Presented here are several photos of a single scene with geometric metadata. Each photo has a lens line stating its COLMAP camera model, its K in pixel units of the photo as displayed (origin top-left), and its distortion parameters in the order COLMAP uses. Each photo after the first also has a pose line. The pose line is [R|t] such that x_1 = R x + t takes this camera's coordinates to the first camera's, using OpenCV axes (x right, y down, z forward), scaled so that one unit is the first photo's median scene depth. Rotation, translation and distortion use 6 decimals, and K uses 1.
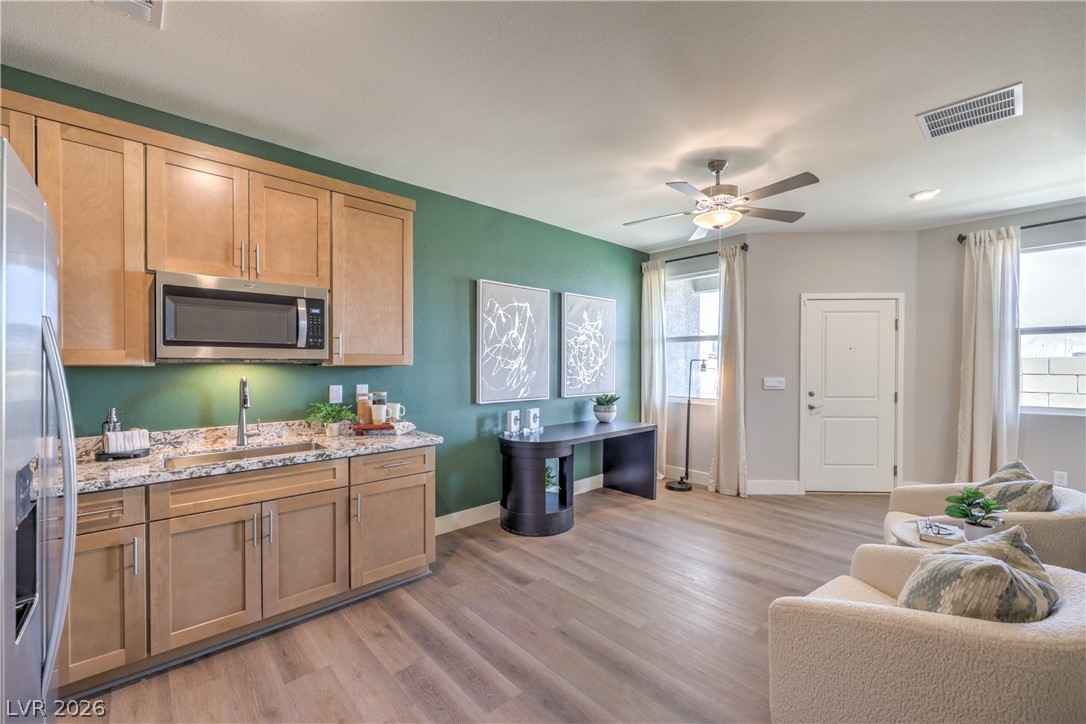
lens RADIAL K [[442.3, 0, 545.6], [0, 442.3, 361.2], [0, 0, 1]] dist [-0.000879, -0.000082]
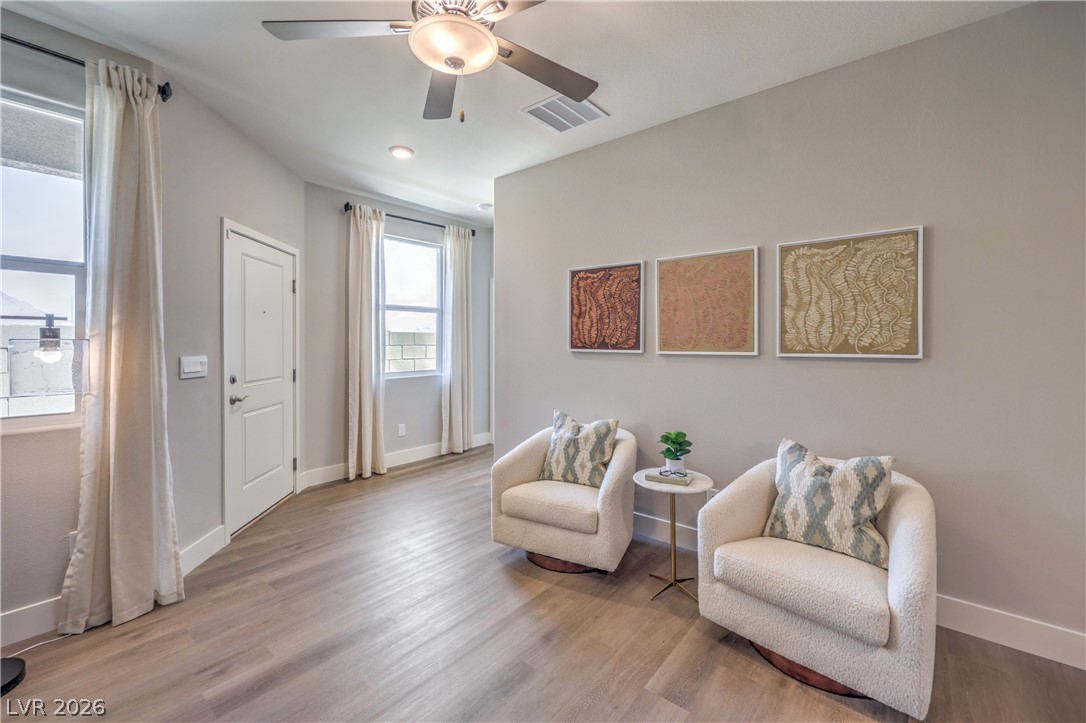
lens RADIAL K [[453.0, 0, 543.5], [0, 453.0, 342.4], [0, 0, 1]] dist [-0.000873, -0.000138]
pose [[-0.135334, -0.003323, 0.990794, -0.104813], [-0.005518, 0.999981, 0.002600, 0.016313], [-0.990785, -0.005115, -0.135350, 0.655097]]
